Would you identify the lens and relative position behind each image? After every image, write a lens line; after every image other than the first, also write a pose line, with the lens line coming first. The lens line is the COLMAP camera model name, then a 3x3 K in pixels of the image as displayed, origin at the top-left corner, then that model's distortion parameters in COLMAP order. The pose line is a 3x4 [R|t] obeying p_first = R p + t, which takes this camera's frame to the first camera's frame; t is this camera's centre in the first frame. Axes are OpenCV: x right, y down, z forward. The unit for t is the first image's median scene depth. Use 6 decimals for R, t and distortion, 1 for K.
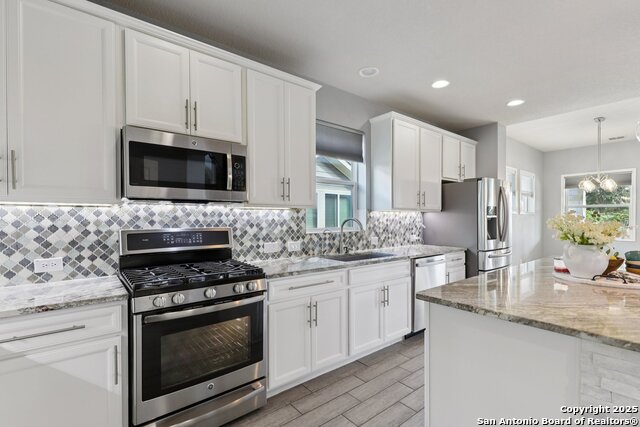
lens RADIAL K [[294.3, 0, 321.9], [0, 294.3, 221.4], [0, 0, 1]] dist [0.013156, -0.000718]
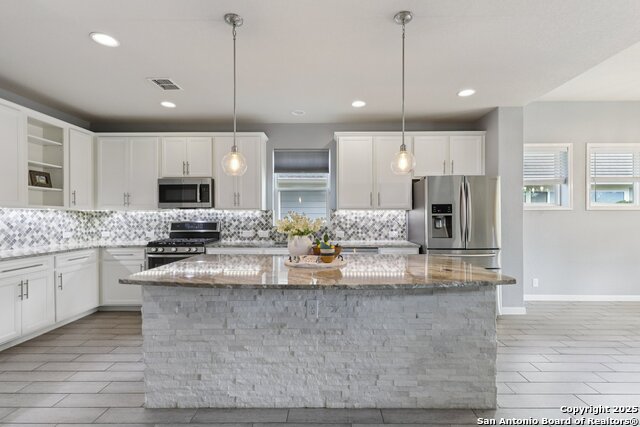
lens RADIAL K [[294.3, 0, 322.6], [0, 294.3, 216.7], [0, 0, 1]] dist [0.013156, -0.000718]
pose [[0.769787, 0.003445, -0.638292, 1.238696], [-0.006272, 0.999978, -0.002167, -0.007067], [0.638270, 0.005671, 0.769792, -0.006465]]
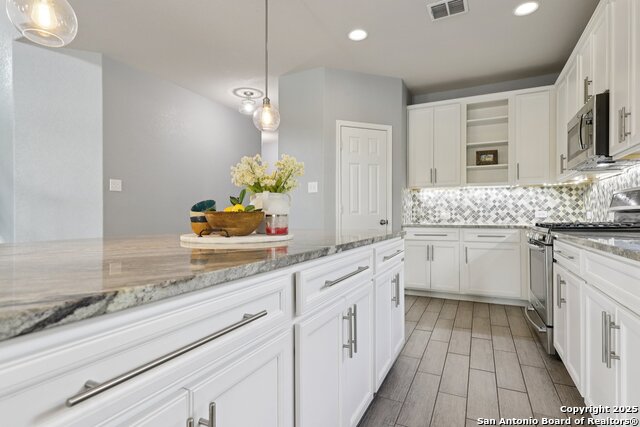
lens RADIAL K [[322.8, 0, 321.4], [0, 322.8, 215.5], [0, 0, 1]] dist [0.002751, 0.000141]
pose [[-0.902079, 0.006360, -0.431523, 0.766356], [0.002496, 0.999952, 0.009519, 0.083074], [0.431563, 0.007510, -0.902052, 1.240034]]
